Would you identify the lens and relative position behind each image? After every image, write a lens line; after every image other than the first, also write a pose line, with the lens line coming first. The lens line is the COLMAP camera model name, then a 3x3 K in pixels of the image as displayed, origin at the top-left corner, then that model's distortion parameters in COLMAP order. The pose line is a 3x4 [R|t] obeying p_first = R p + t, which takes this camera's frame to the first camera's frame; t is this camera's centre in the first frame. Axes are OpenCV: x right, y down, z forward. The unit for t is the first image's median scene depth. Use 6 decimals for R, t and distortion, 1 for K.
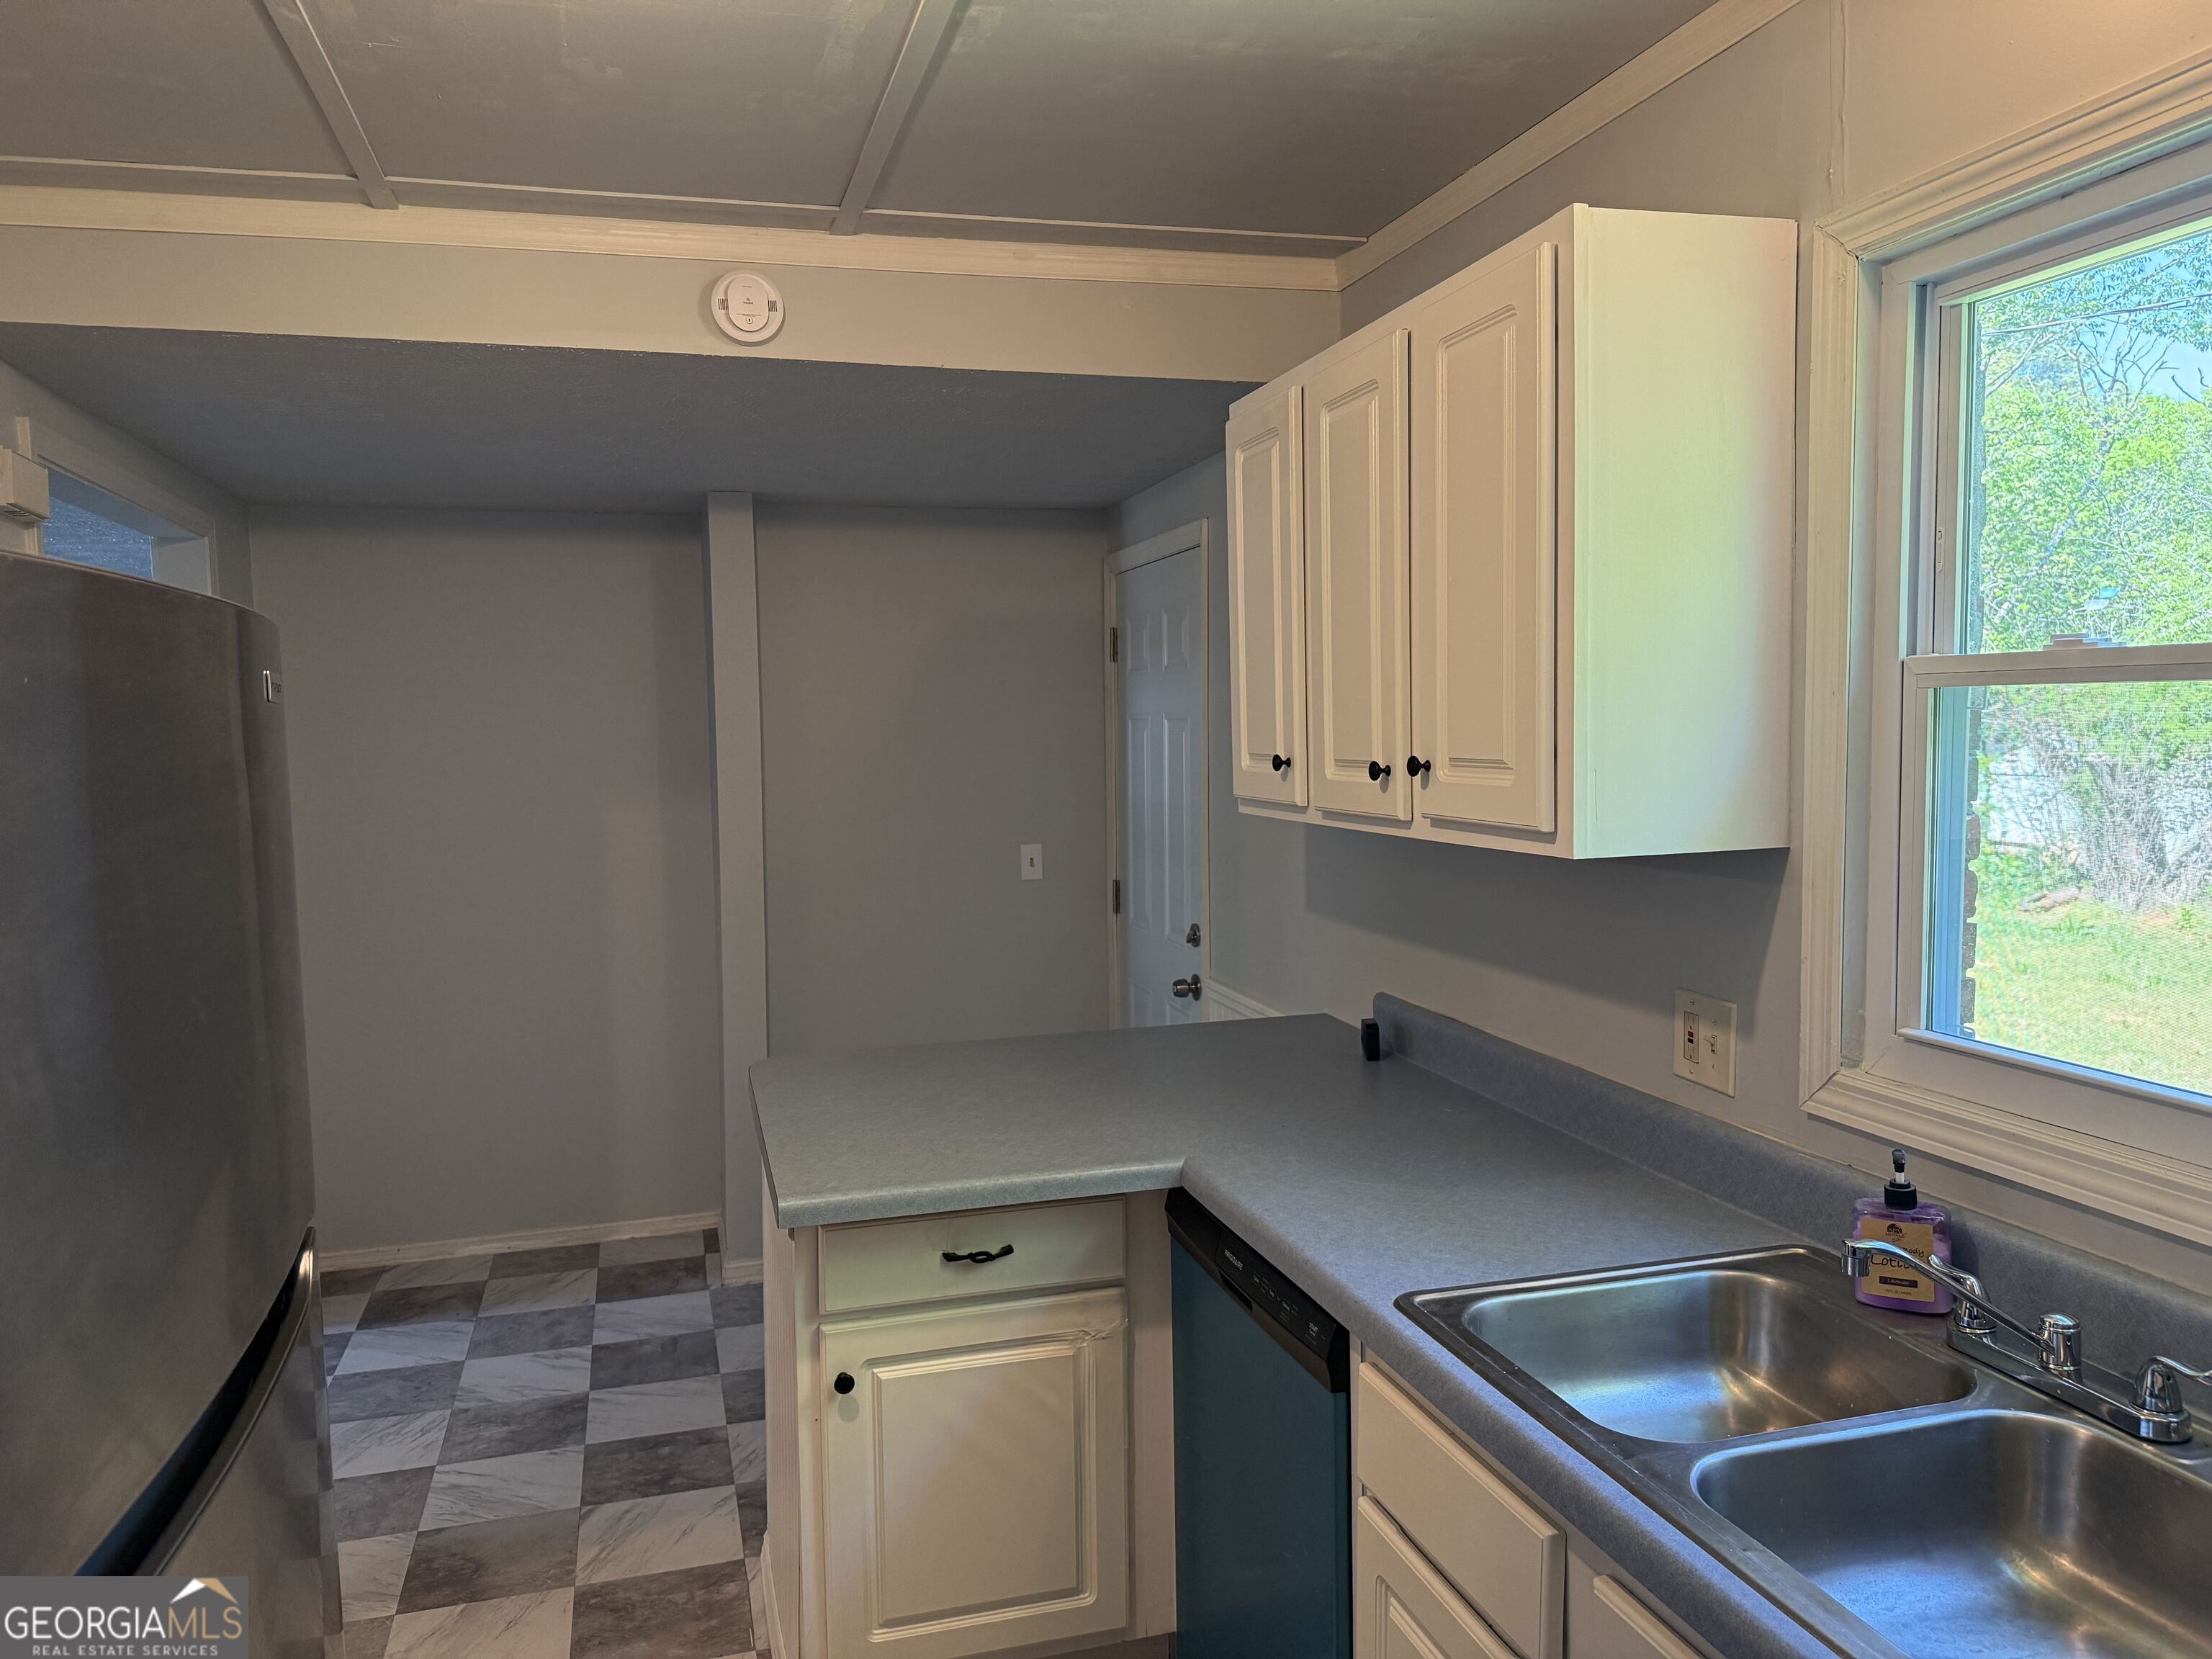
lens RADIAL K [[1567.3, 0, 1106.0], [0, 1567.3, 829.5], [0, 0, 1]] dist [0.005870, 0.003655]
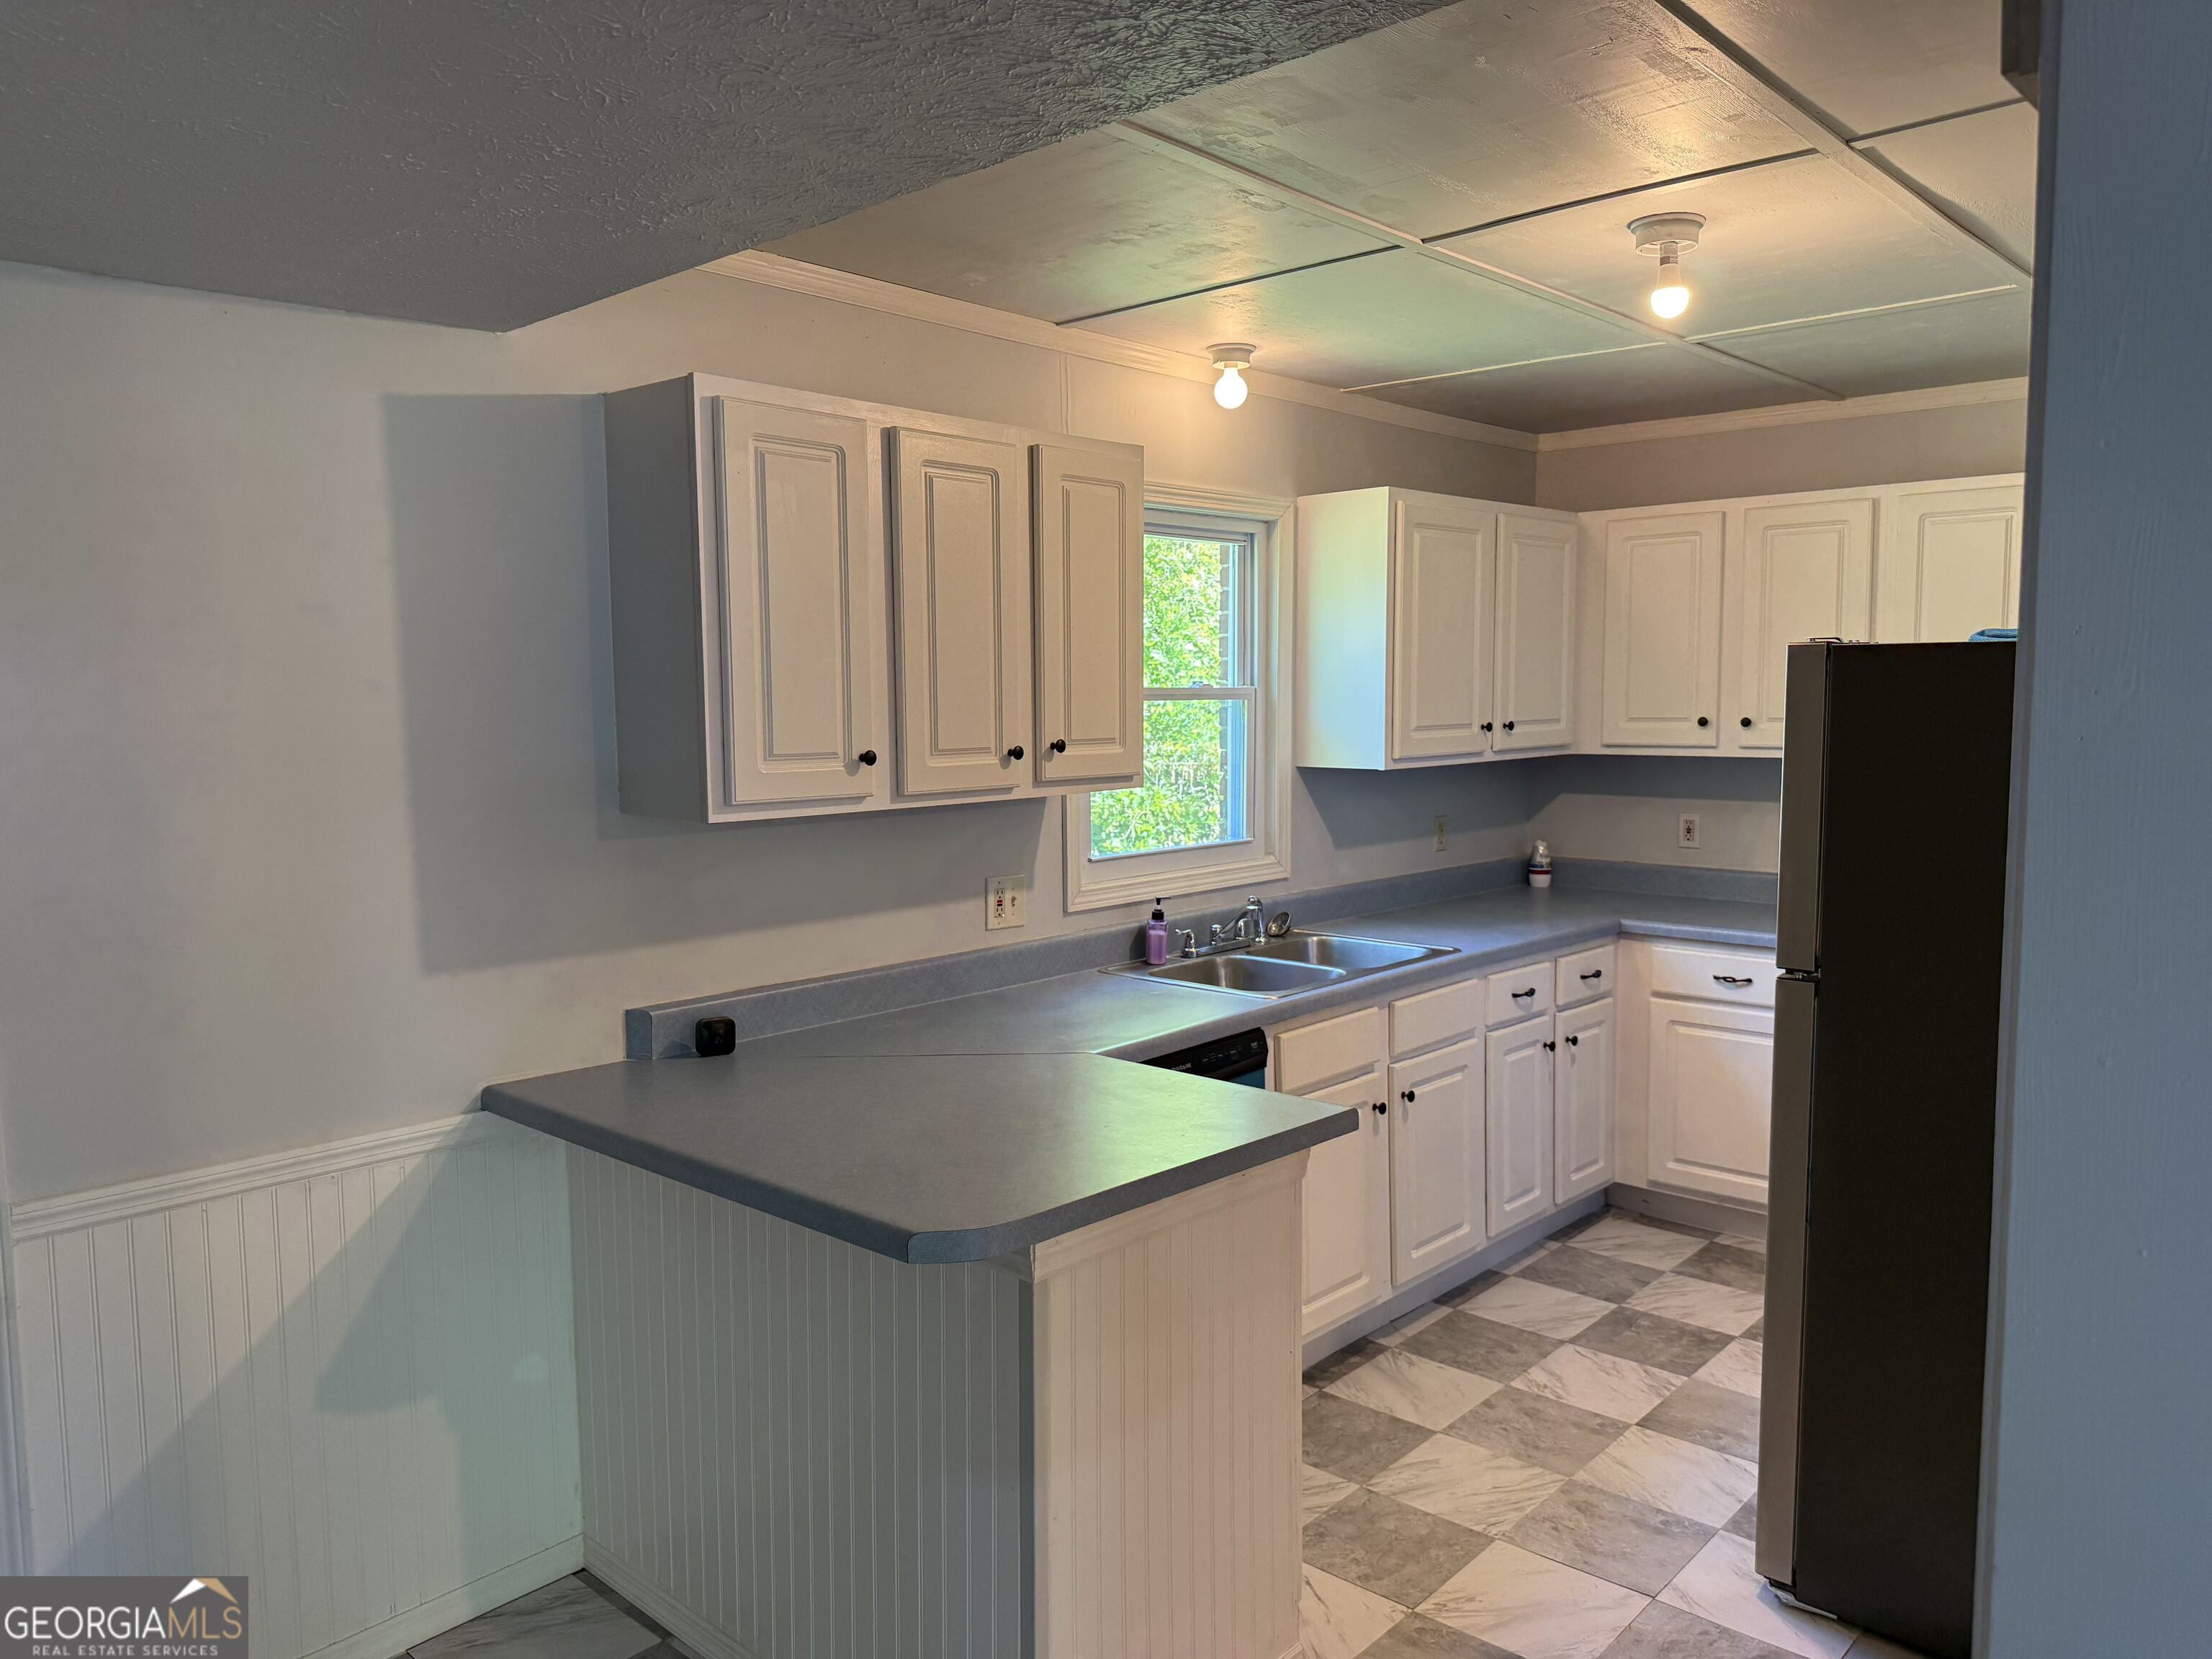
lens RADIAL K [[1567.3, 0, 1106.0], [0, 1567.3, 829.5], [0, 0, 1]] dist [0.005870, 0.003655]
pose [[-0.515614, -0.056588, 0.854950, -1.002879], [0.082685, 0.989873, 0.115385, -0.111466], [-0.852822, 0.130186, -0.505714, 1.677528]]
